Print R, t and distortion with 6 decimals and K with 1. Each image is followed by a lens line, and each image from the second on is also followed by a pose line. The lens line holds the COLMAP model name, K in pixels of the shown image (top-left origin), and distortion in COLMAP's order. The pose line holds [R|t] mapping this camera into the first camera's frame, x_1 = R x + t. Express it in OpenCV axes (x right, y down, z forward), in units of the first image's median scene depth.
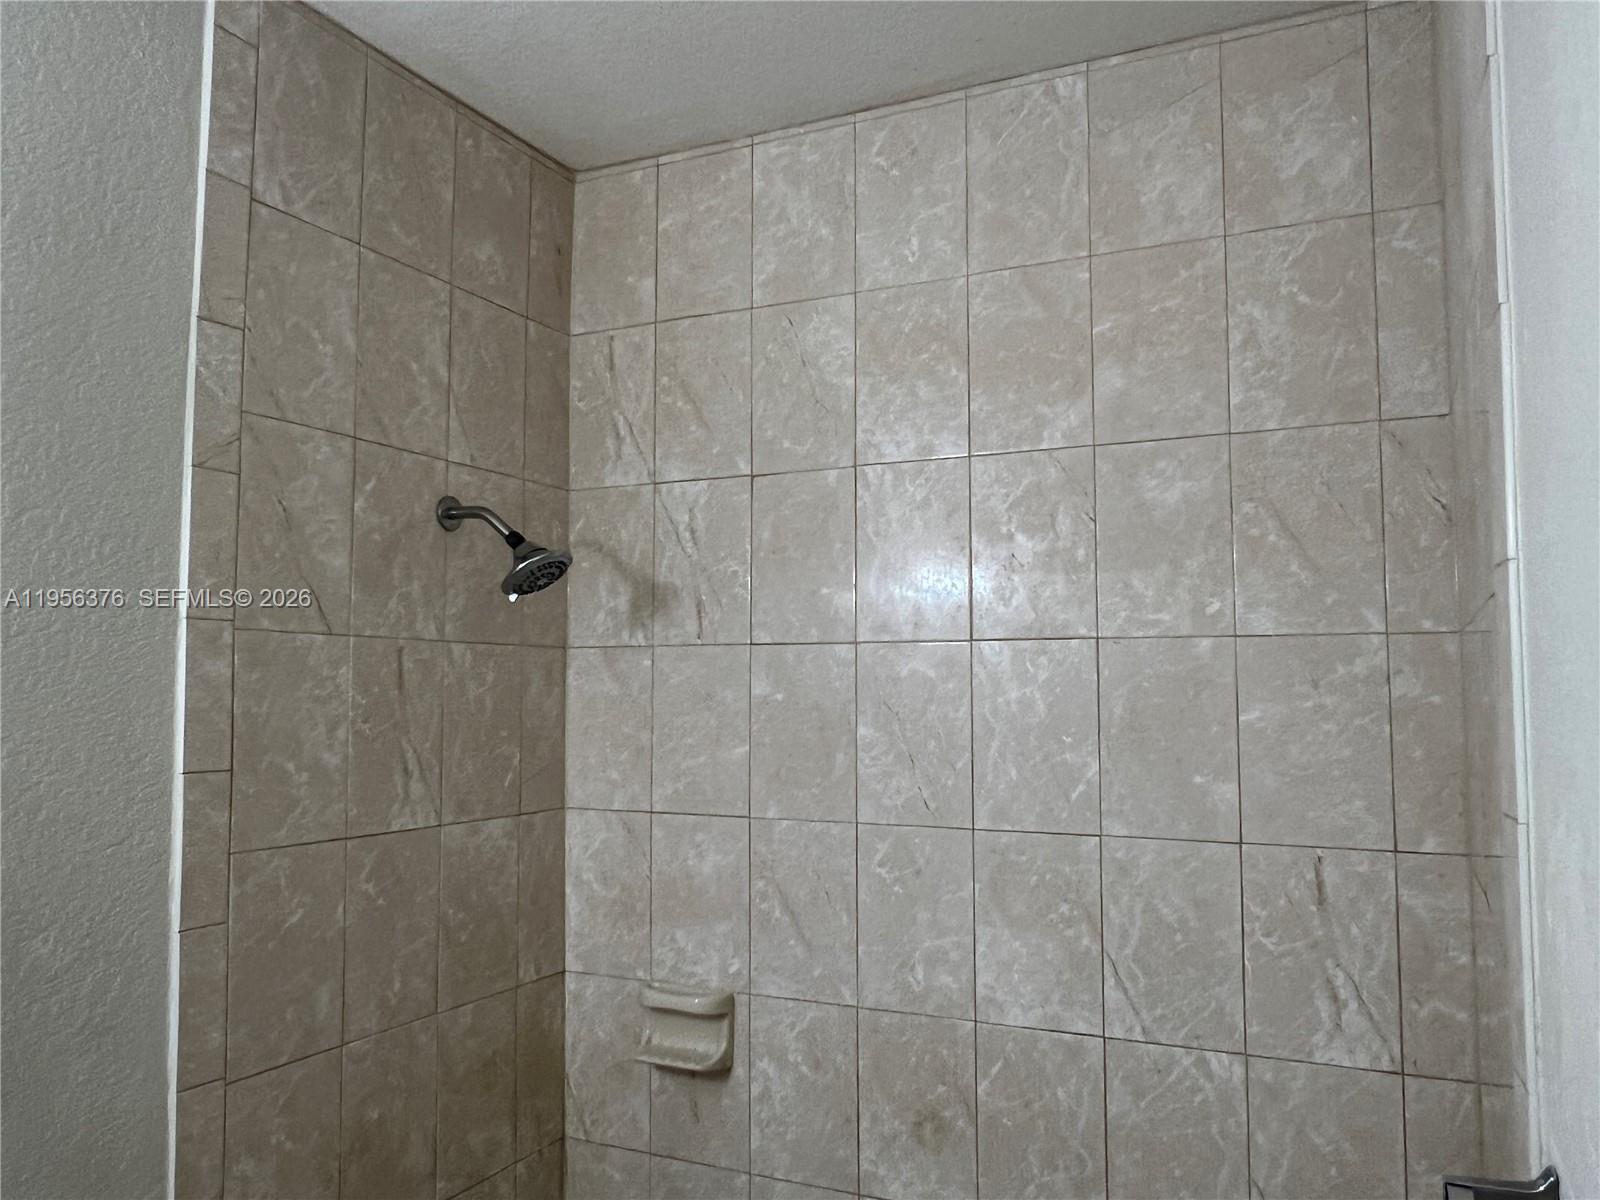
lens RADIAL K [[1223.1, 0, 792.8], [0, 1223.1, 604.6], [0, 0, 1]] dist [0.001388, -0.001567]
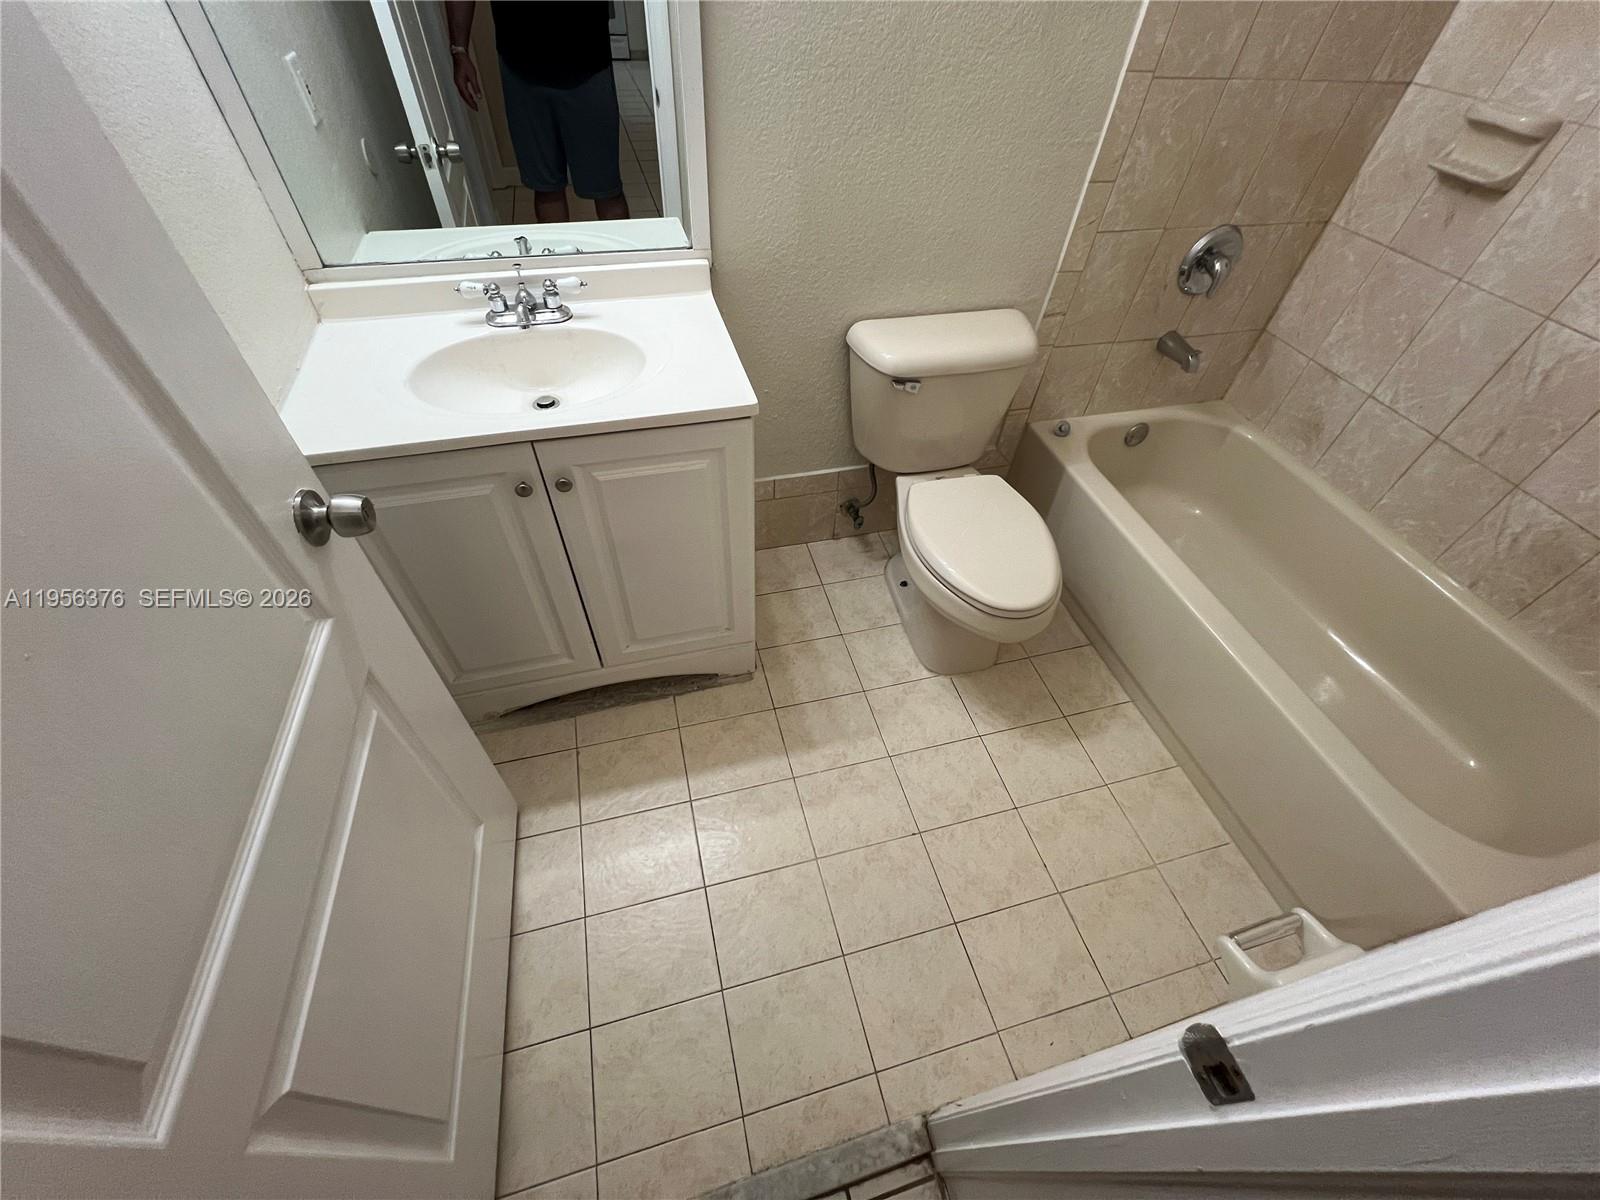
lens RADIAL K [[643.7, 0, 796.7], [0, 643.7, 598.1], [0, 0, 1]] dist [-0.002803, 0.000953]
pose [[0.666492, 0.575436, -0.473986, 0.016292], [-0.001313, 0.636690, 0.771119, 0.136177], [0.745511, -0.513322, 0.425104, -0.049969]]
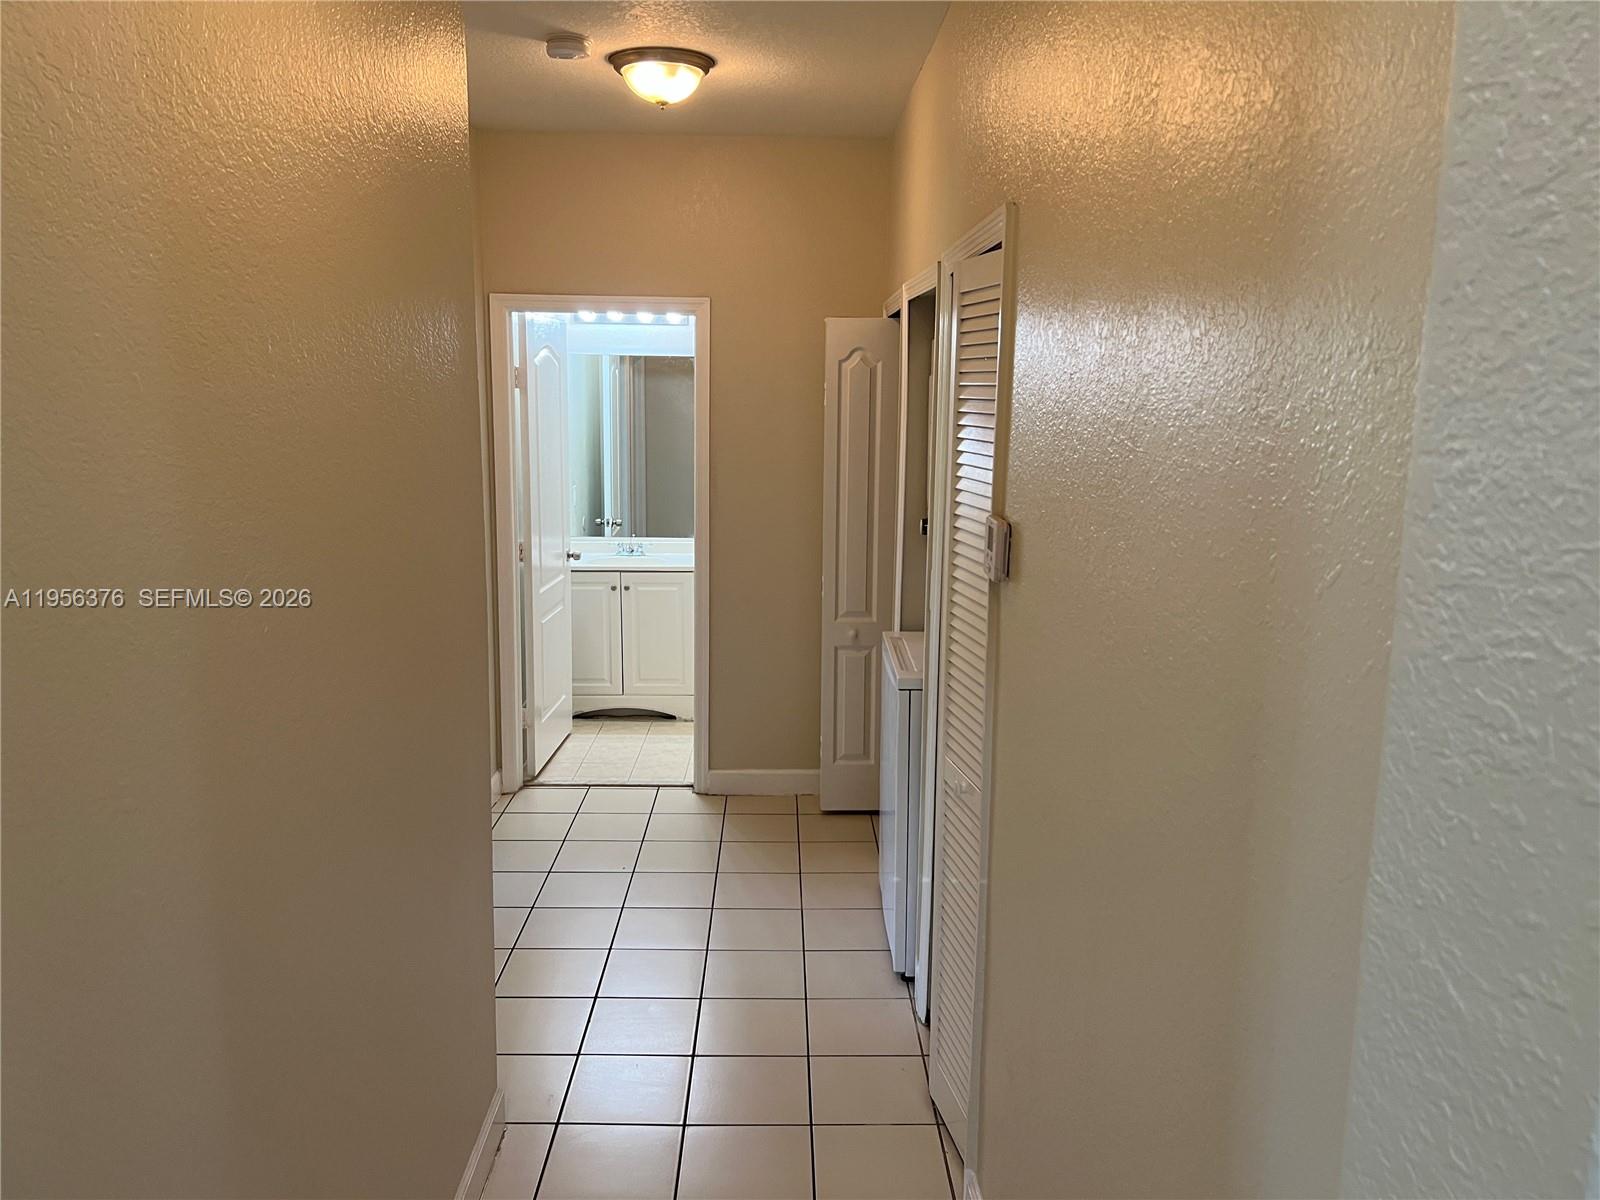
lens RADIAL K [[1224.0, 0, 798.2], [0, 1224.0, 588.8], [0, 0, 1]] dist [0.072088, -0.072067]
pose [[0.458759, 0.160407, -0.873962, 2.397001], [0.046477, 0.977892, 0.203879, -0.097859], [0.887345, -0.134150, 0.441161, -0.871385]]
